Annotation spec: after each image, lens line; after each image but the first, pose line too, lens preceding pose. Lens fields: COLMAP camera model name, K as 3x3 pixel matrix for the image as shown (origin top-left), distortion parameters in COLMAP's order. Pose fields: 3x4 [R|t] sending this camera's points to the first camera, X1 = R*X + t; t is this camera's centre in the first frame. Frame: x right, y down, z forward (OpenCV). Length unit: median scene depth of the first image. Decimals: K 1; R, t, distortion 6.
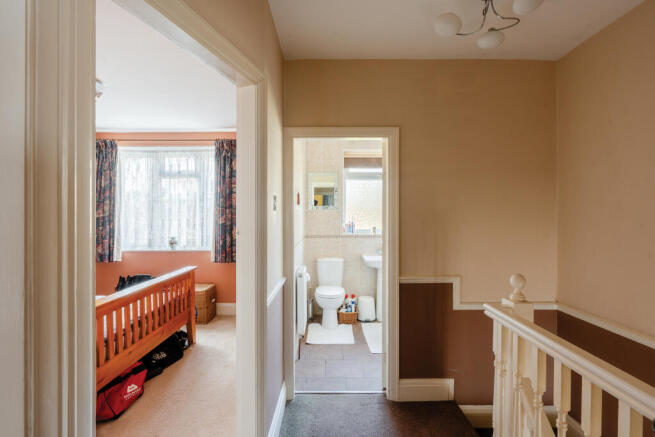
lens RADIAL K [[327.5, 0, 325.8], [0, 327.5, 219.6], [0, 0, 1]] dist [-0.001007, 0.000346]
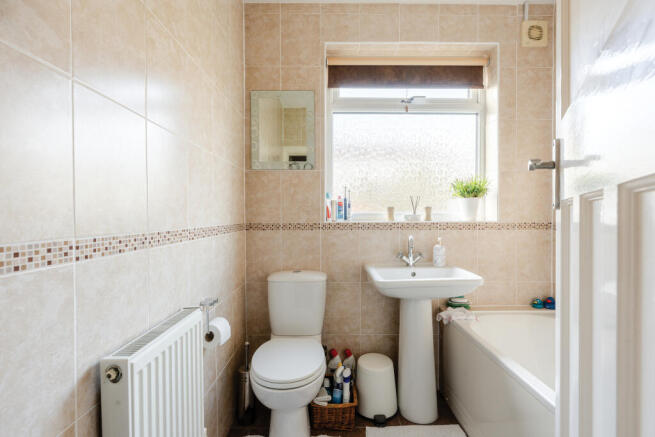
lens RADIAL K [[309.1, 0, 329.9], [0, 309.1, 215.1], [0, 0, 1]] dist [0.001670, -0.000122]
pose [[0.999854, -0.004197, 0.016593, 0.052302], [0.003959, 0.999889, 0.014386, 0.029051], [-0.016652, -0.014318, 0.999759, 0.560559]]
